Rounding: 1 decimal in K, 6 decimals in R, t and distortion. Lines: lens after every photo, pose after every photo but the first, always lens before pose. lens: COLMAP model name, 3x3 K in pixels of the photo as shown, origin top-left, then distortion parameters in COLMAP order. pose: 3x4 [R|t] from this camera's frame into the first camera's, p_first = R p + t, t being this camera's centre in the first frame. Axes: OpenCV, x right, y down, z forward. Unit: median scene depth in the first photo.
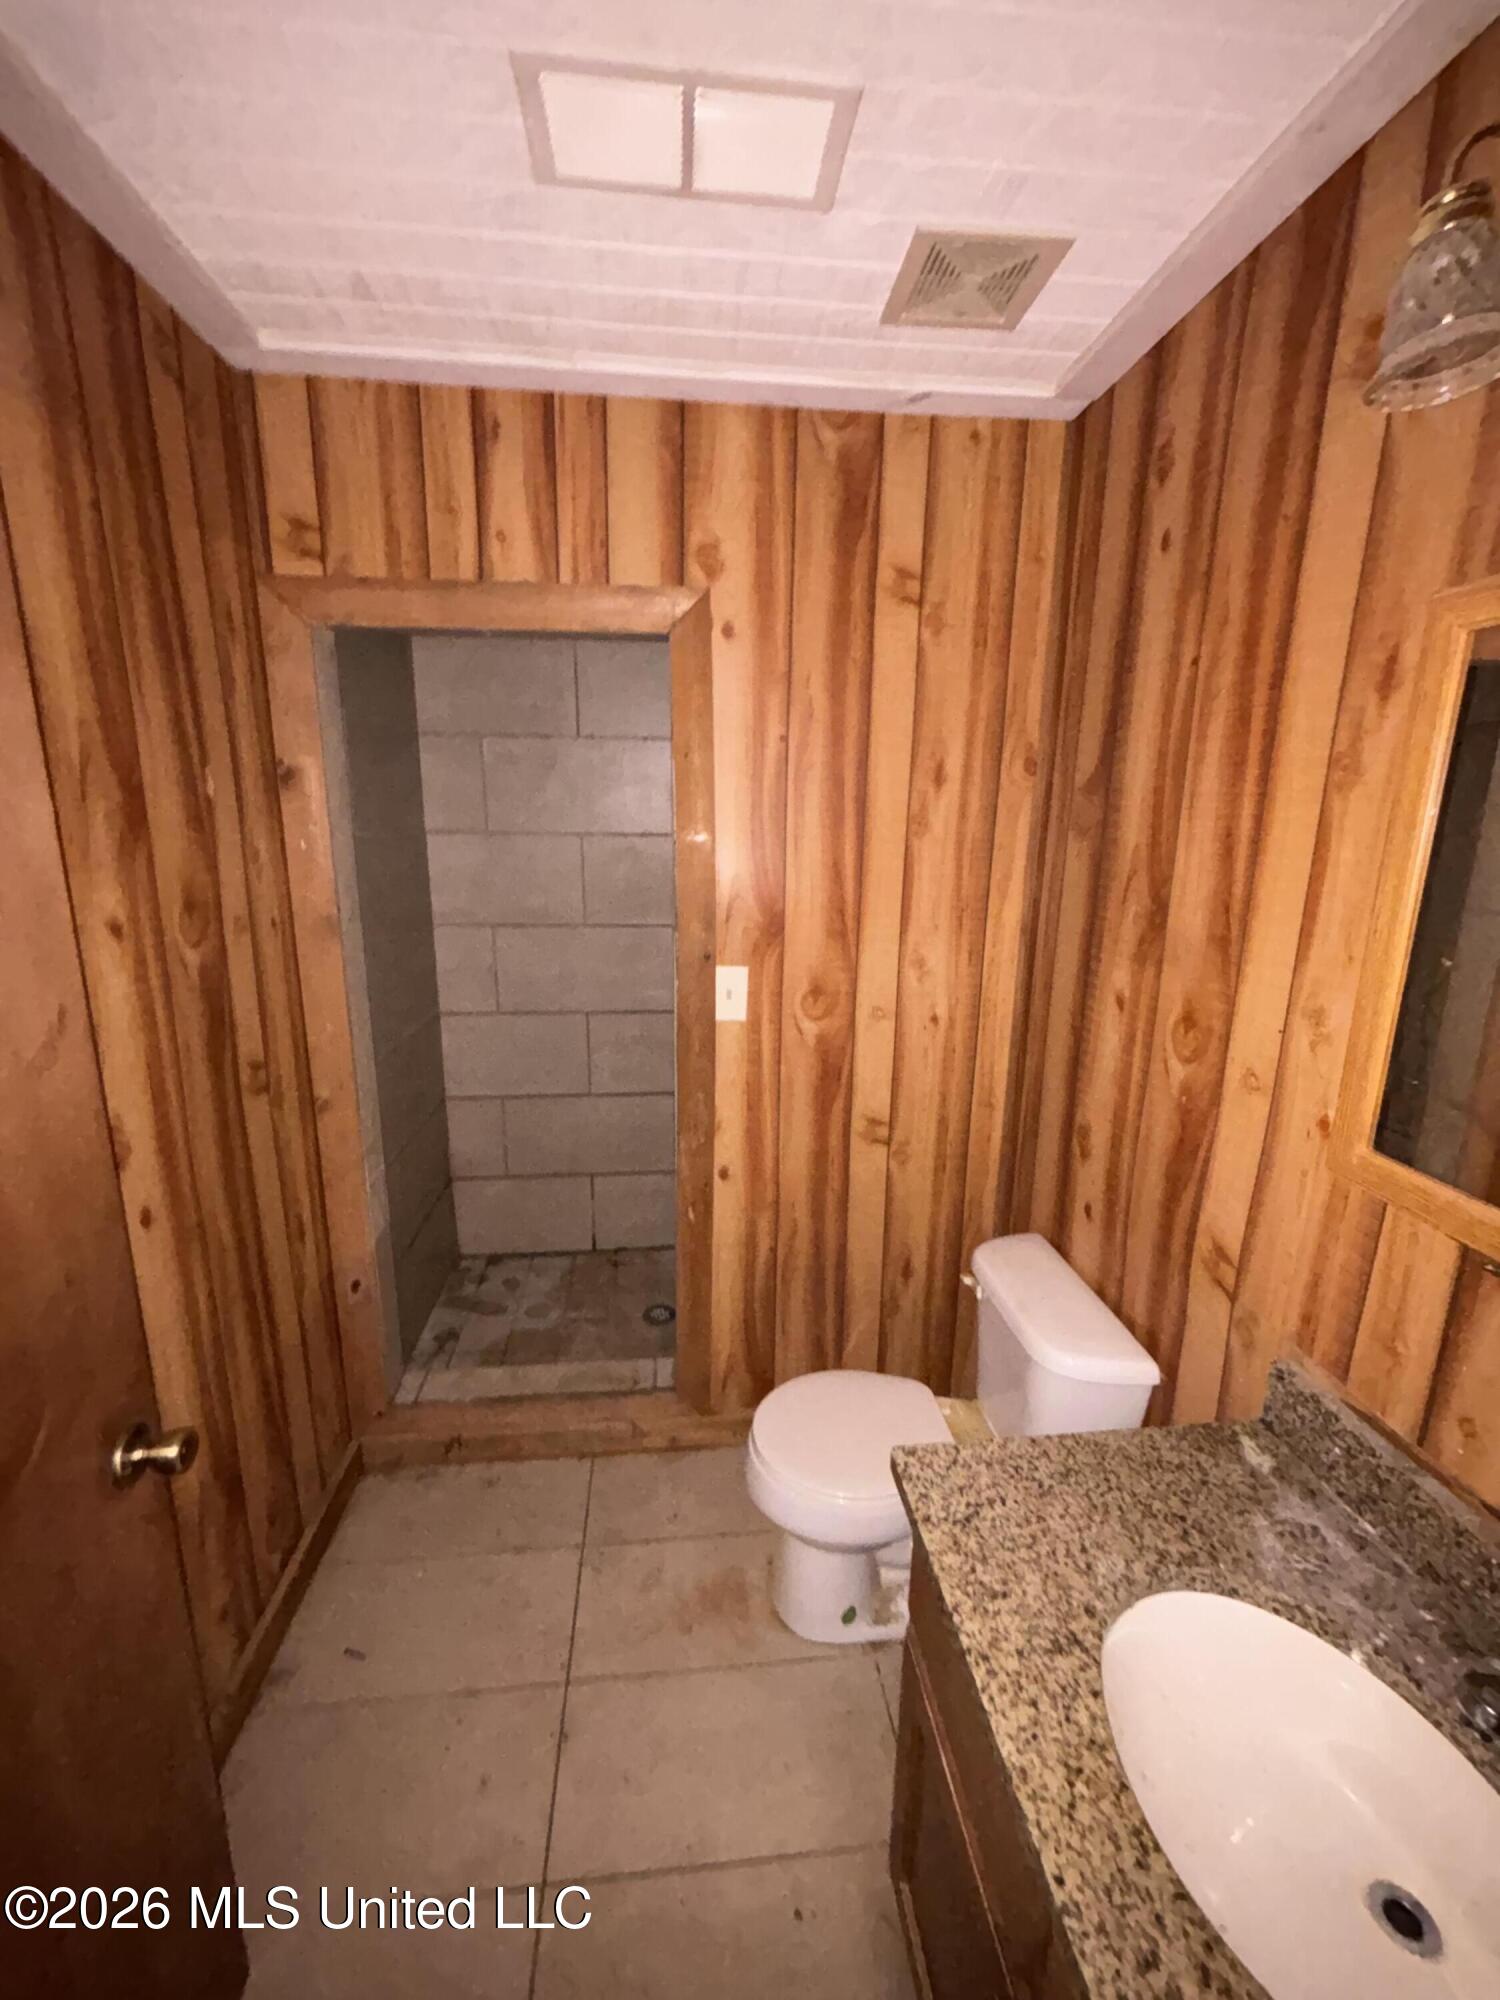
lens RADIAL K [[808.5, 0, 750.0], [0, 808.5, 1000.0], [0, 0, 1]] dist [0.001784, -0.000761]
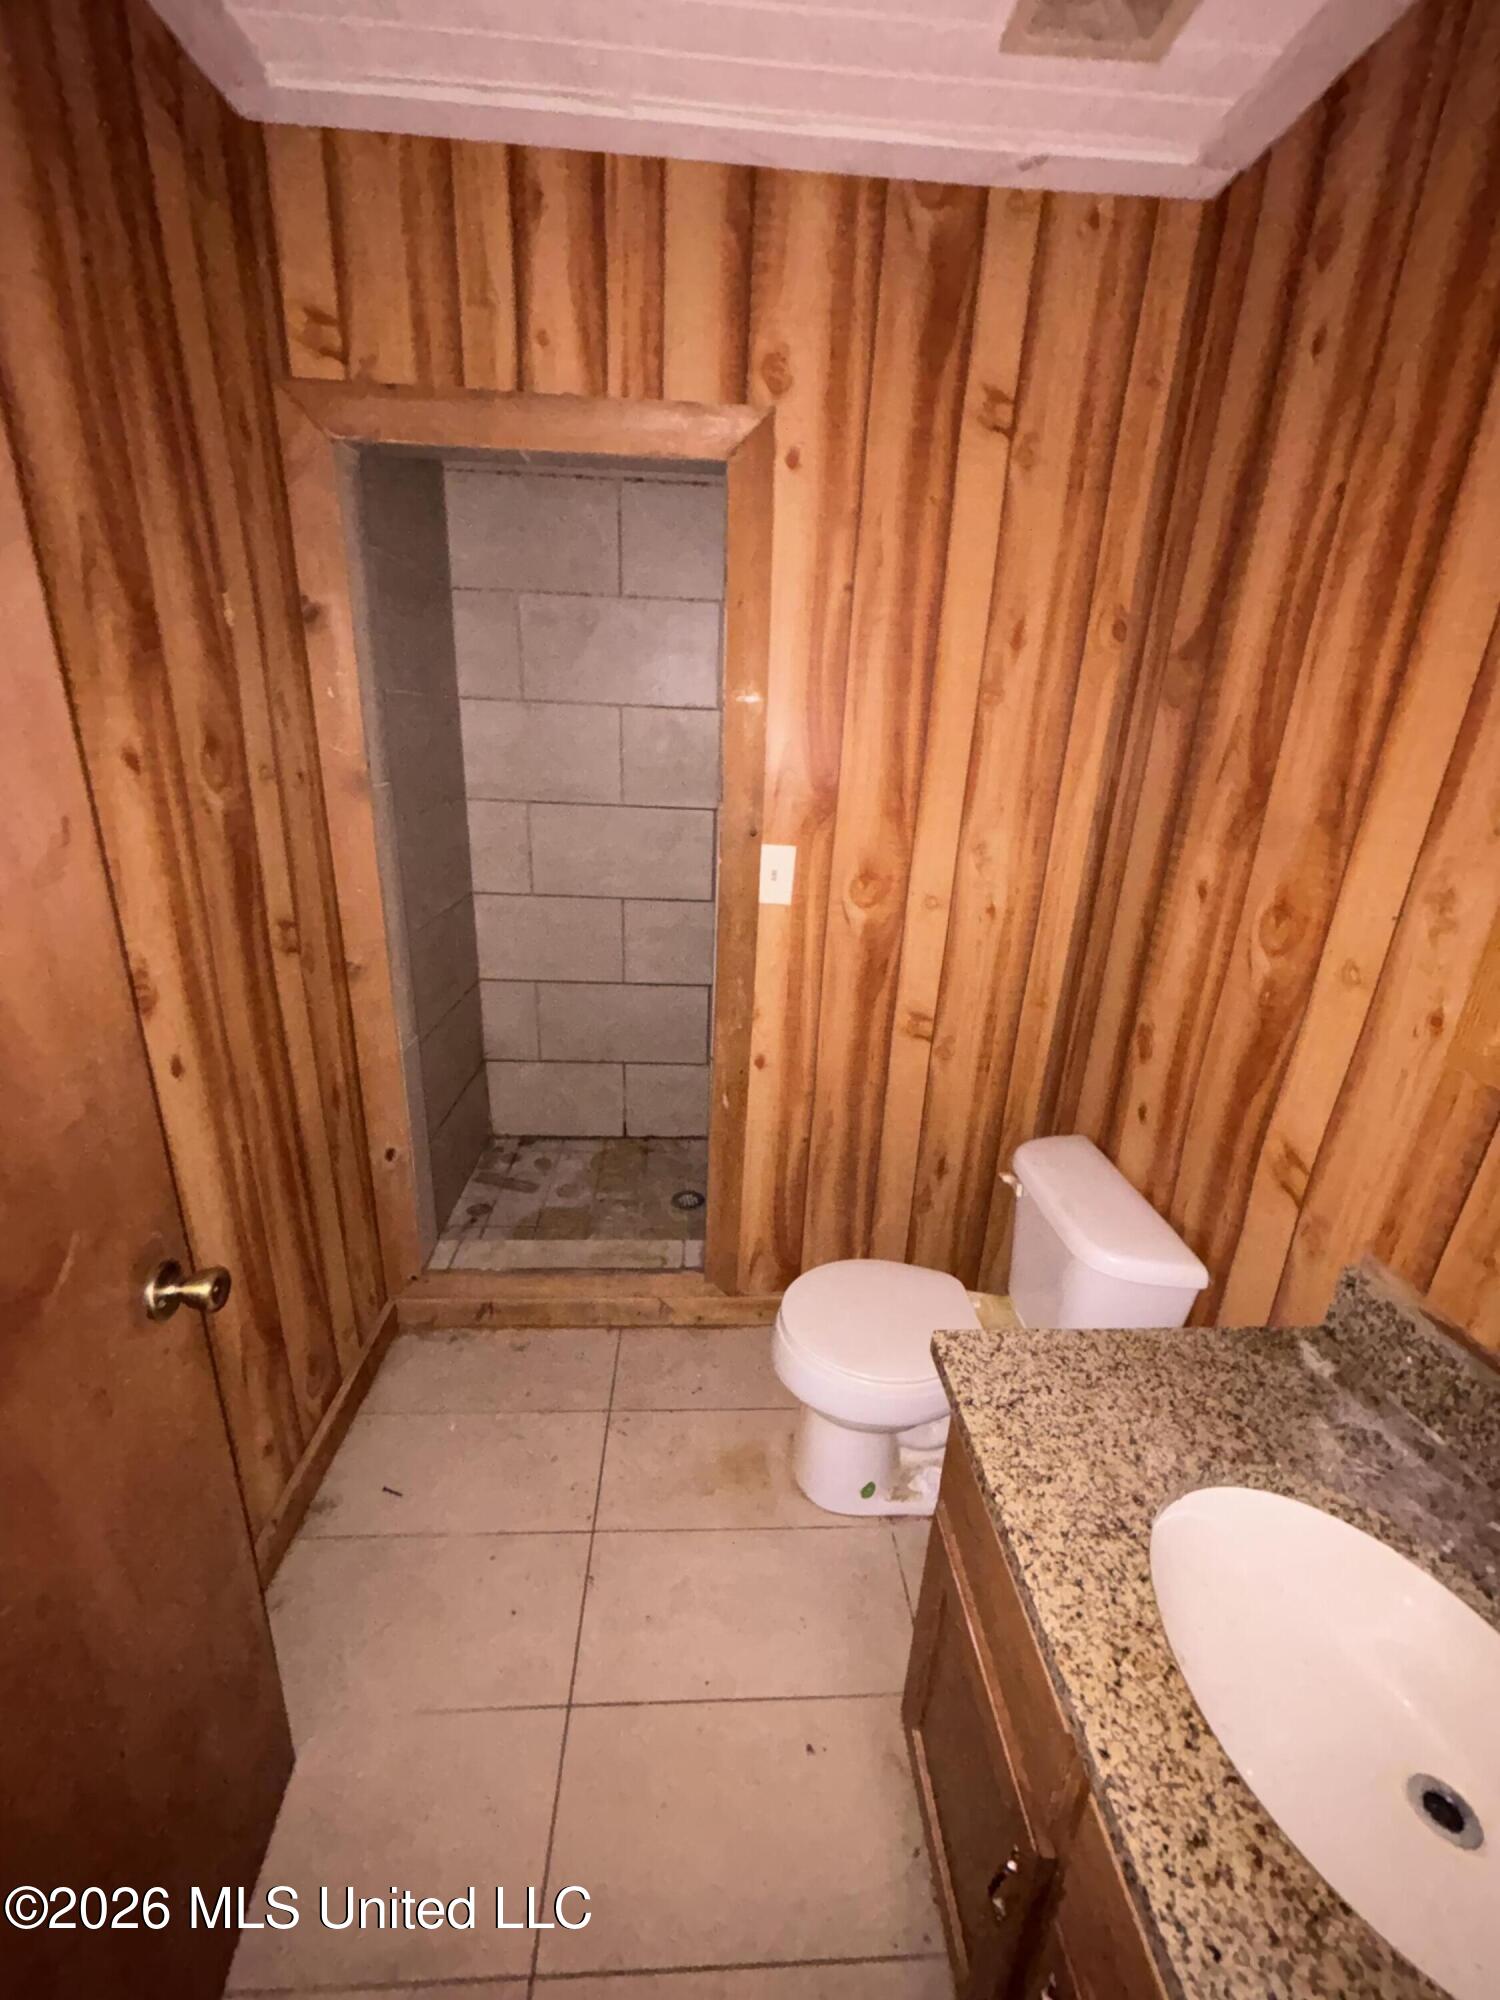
lens RADIAL K [[806.3, 0, 749.2], [0, 806.3, 1002.6], [0, 0, 1]] dist [-0.000746, 0.000478]
pose [[0.998478, 0.043573, -0.033800, -0.023222], [-0.039502, 0.992814, 0.112963, 0.049067], [0.038479, -0.111456, 0.993024, 0.060252]]
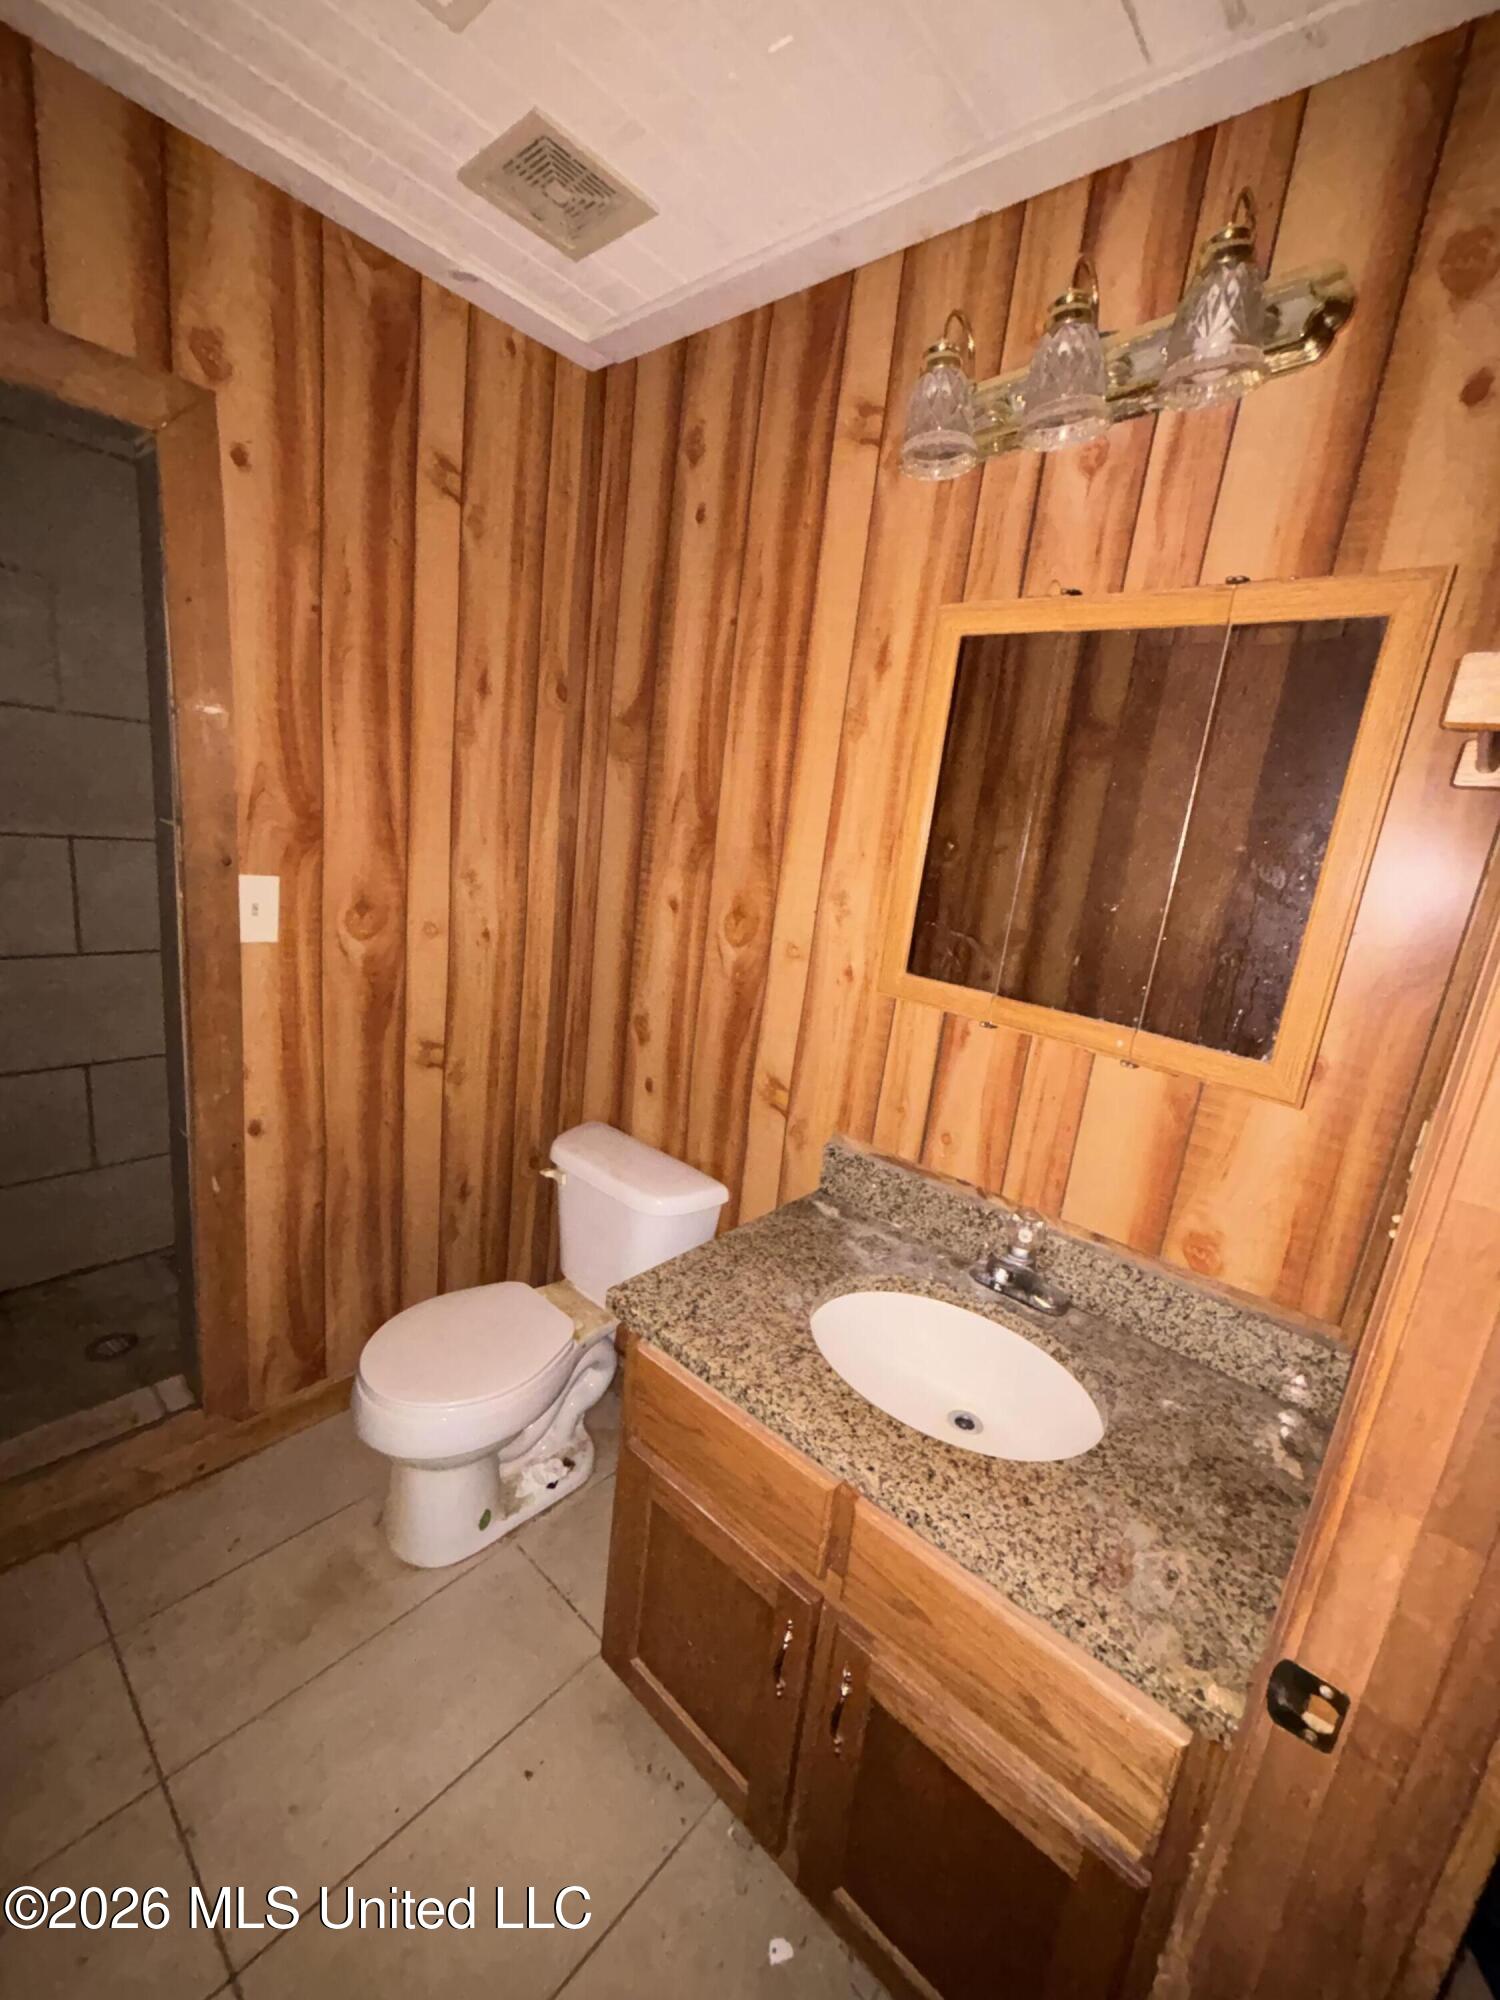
lens RADIAL K [[806.3, 0, 749.2], [0, 806.3, 1002.6], [0, 0, 1]] dist [-0.000746, 0.000478]
pose [[0.724272, -0.088865, 0.683764, -0.319591], [0.052712, 0.995894, 0.073596, 0.072718], [-0.687497, -0.017261, 0.725982, 0.062235]]
